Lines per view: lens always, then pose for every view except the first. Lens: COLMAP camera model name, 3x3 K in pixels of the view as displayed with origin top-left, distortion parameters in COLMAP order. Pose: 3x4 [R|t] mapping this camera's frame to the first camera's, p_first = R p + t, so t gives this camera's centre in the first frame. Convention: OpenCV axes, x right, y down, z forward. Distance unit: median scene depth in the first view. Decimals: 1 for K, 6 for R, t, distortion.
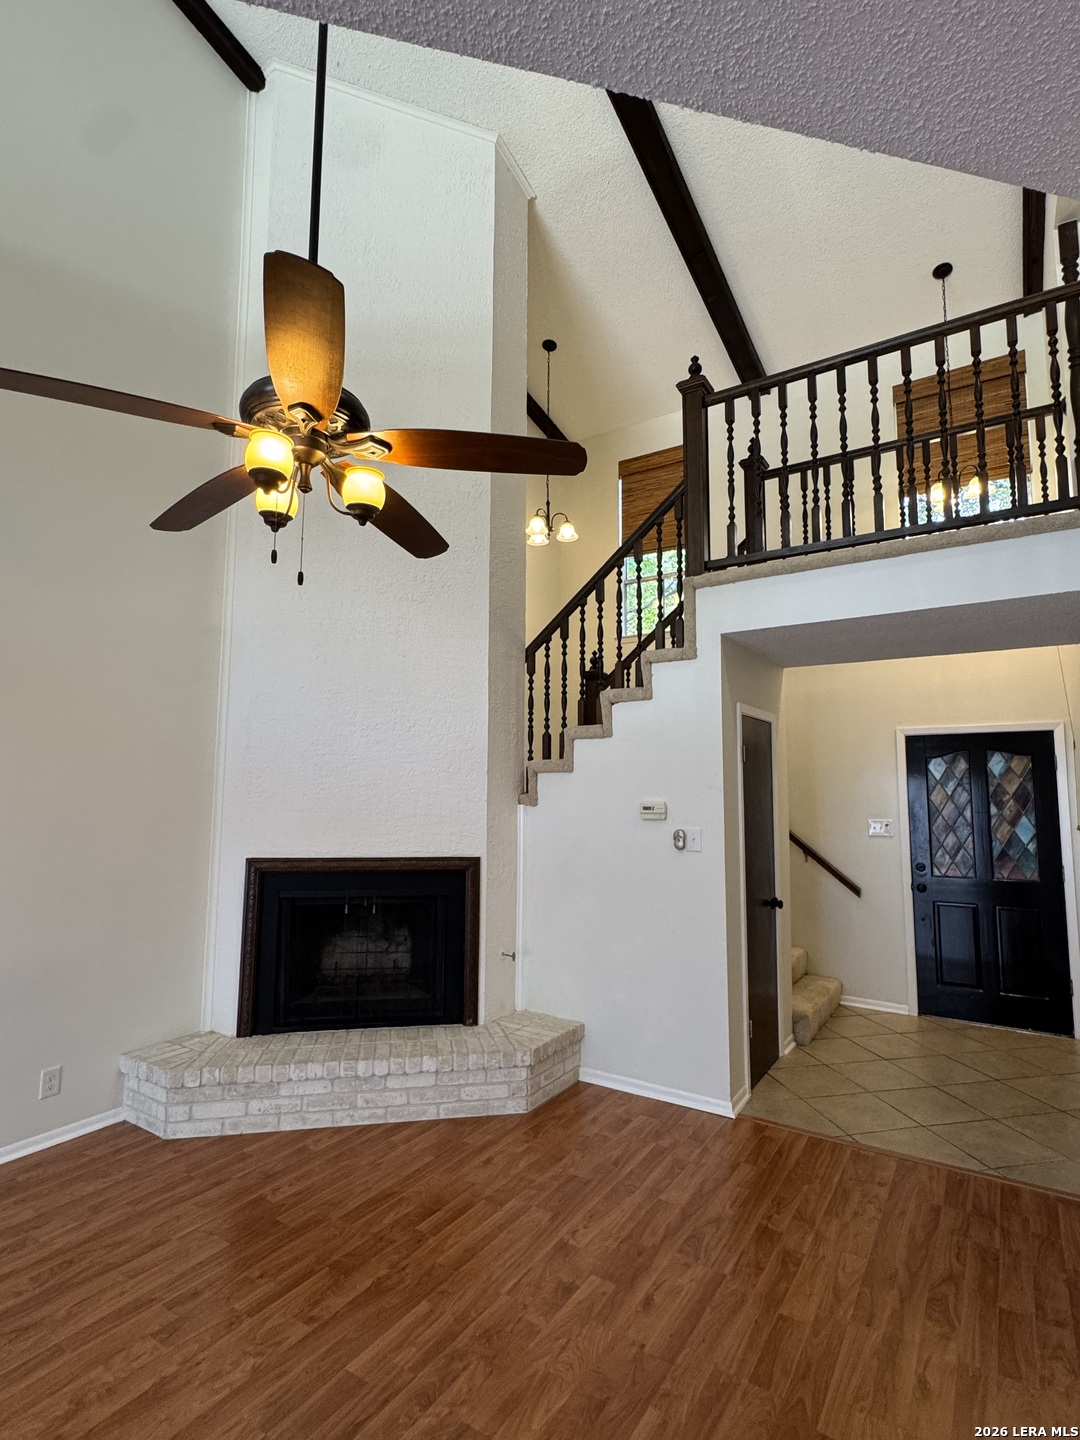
lens RADIAL K [[721.6, 0, 541.4], [0, 721.6, 723.6], [0, 0, 1]] dist [-0.003910, -0.000414]
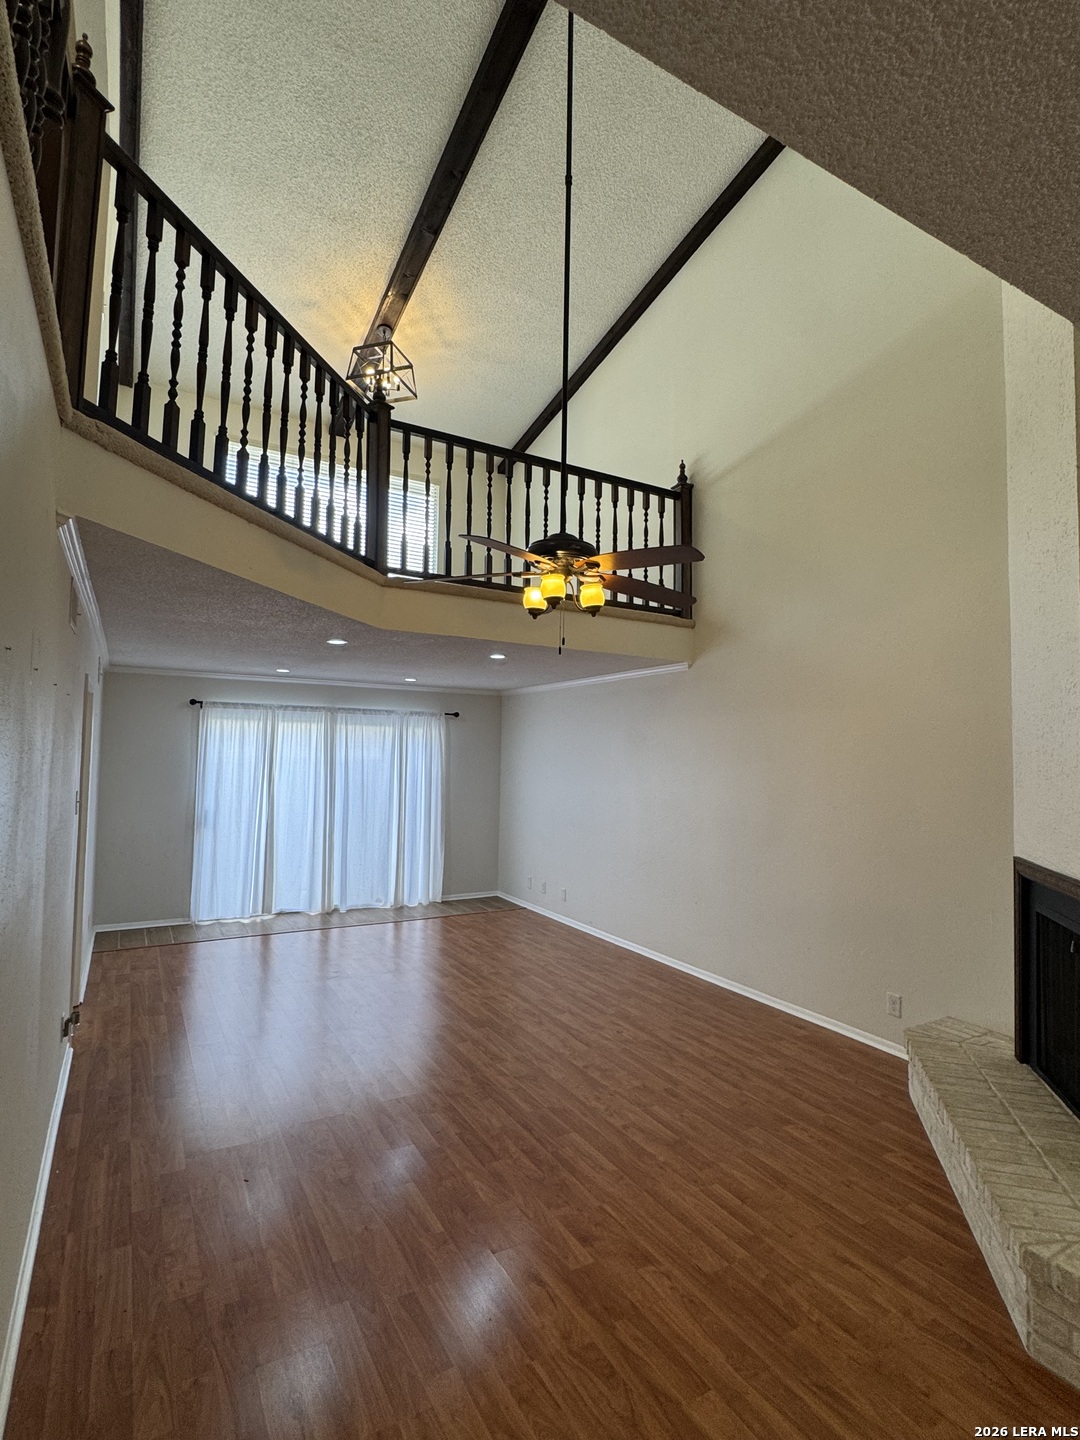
lens RADIAL K [[721.6, 0, 548.9], [0, 721.6, 725.0], [0, 0, 1]] dist [-0.003910, -0.000414]
pose [[-0.455719, -0.054091, -0.888479, 0.623993], [0.068992, 0.993003, -0.095842, 0.071494], [0.887446, -0.104975, -0.448799, 0.892987]]
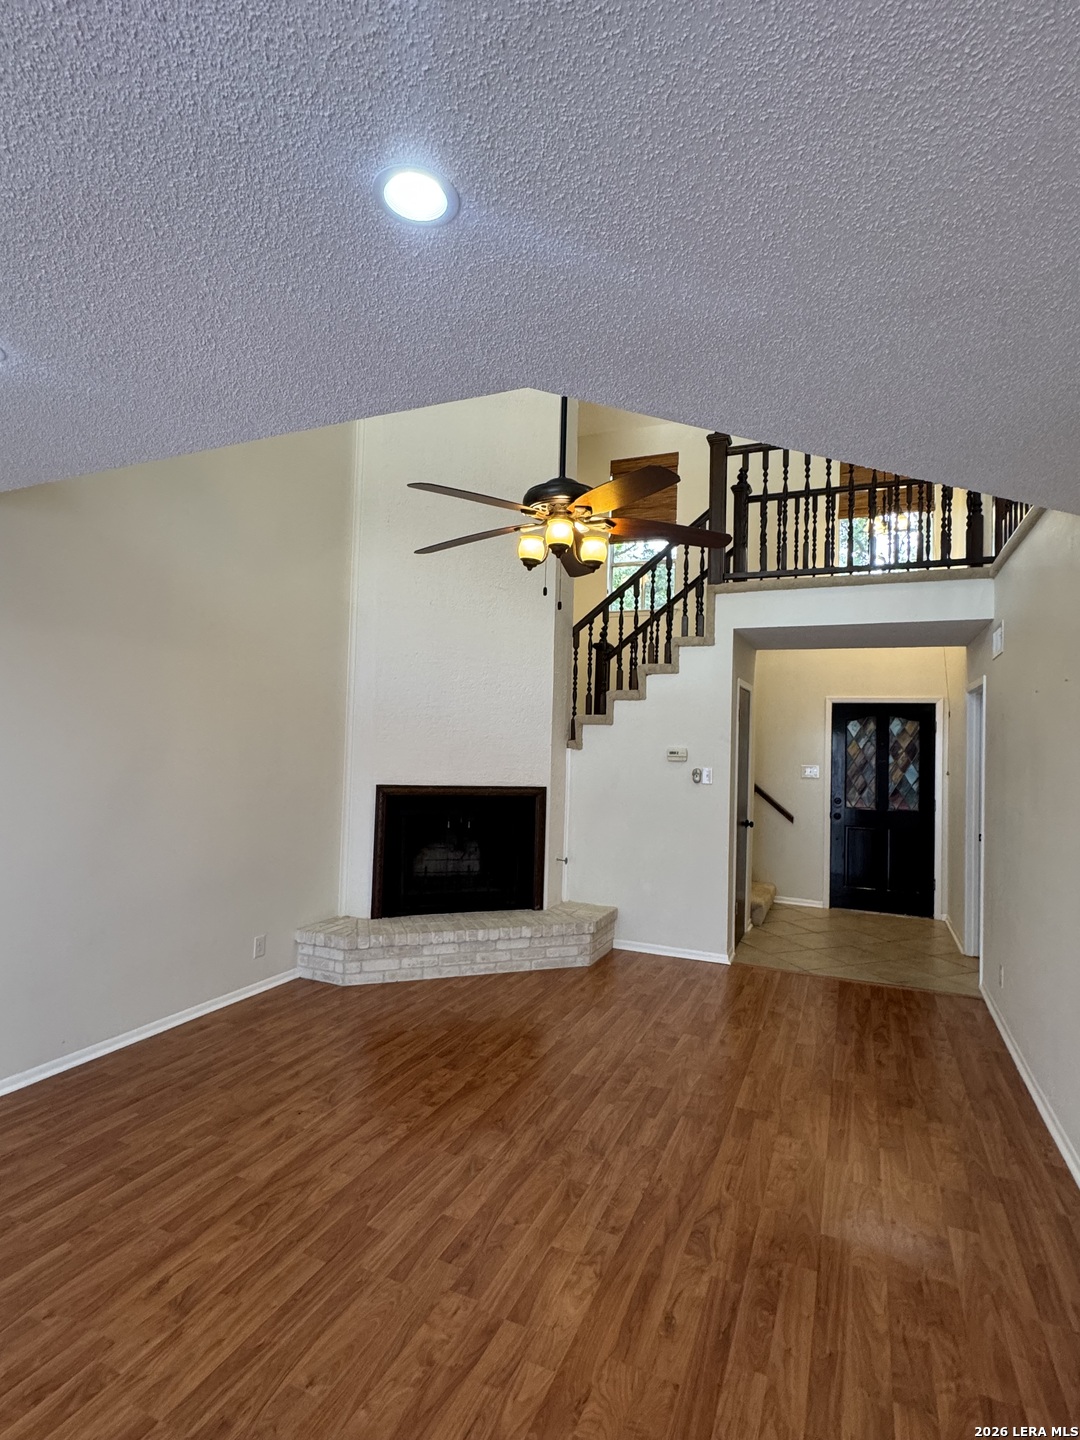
lens RADIAL K [[721.6, 0, 546.9], [0, 721.6, 720.3], [0, 0, 1]] dist [-0.003910, -0.000414]
pose [[0.986239, 0.028025, 0.162932, -0.318762], [-0.039227, 0.997052, 0.065943, -0.025833], [-0.160604, -0.071426, 0.984431, -0.313298]]
